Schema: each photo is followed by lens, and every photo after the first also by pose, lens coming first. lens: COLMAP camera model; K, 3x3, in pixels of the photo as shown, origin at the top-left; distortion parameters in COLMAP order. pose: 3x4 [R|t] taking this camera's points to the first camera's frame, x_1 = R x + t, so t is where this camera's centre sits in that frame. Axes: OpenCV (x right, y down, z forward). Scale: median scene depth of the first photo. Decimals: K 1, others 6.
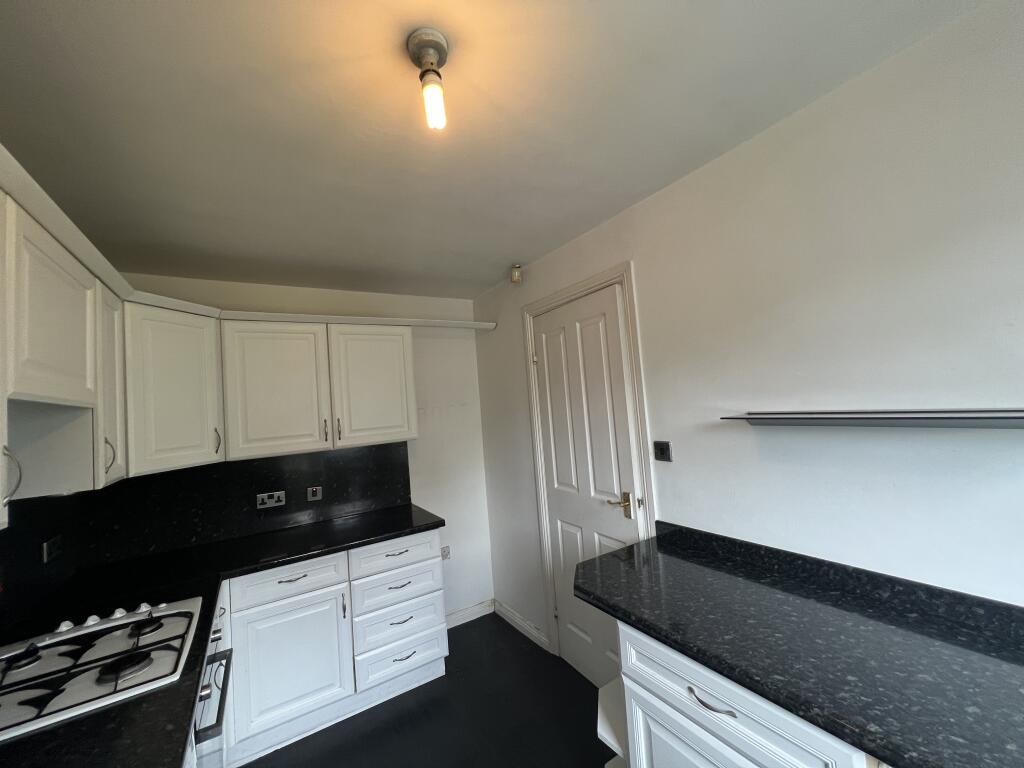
lens RADIAL K [[410.7, 0, 512.8], [0, 410.7, 380.5], [0, 0, 1]] dist [-0.000935, 0.001048]
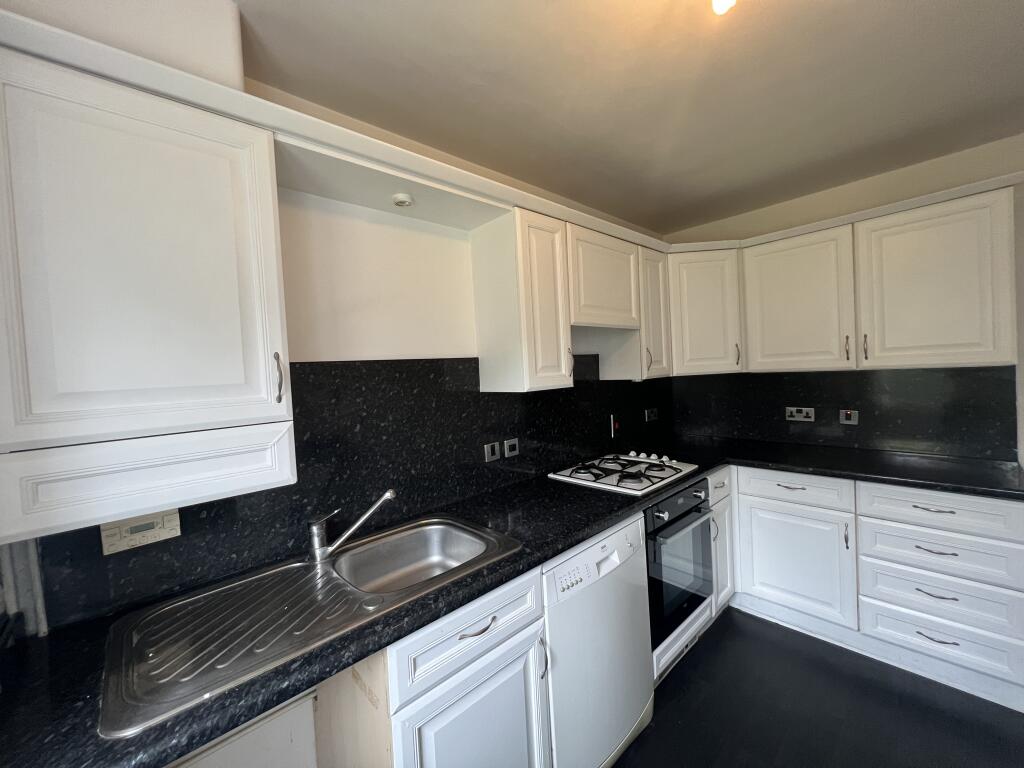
lens RADIAL K [[410.7, 0, 510.3], [0, 410.7, 379.8], [0, 0, 1]] dist [-0.000935, 0.001048]
pose [[0.187225, 0.091839, -0.978015, 0.312997], [0.094071, 0.989368, 0.110913, 0.024340], [0.977802, -0.112769, 0.176595, 0.129172]]
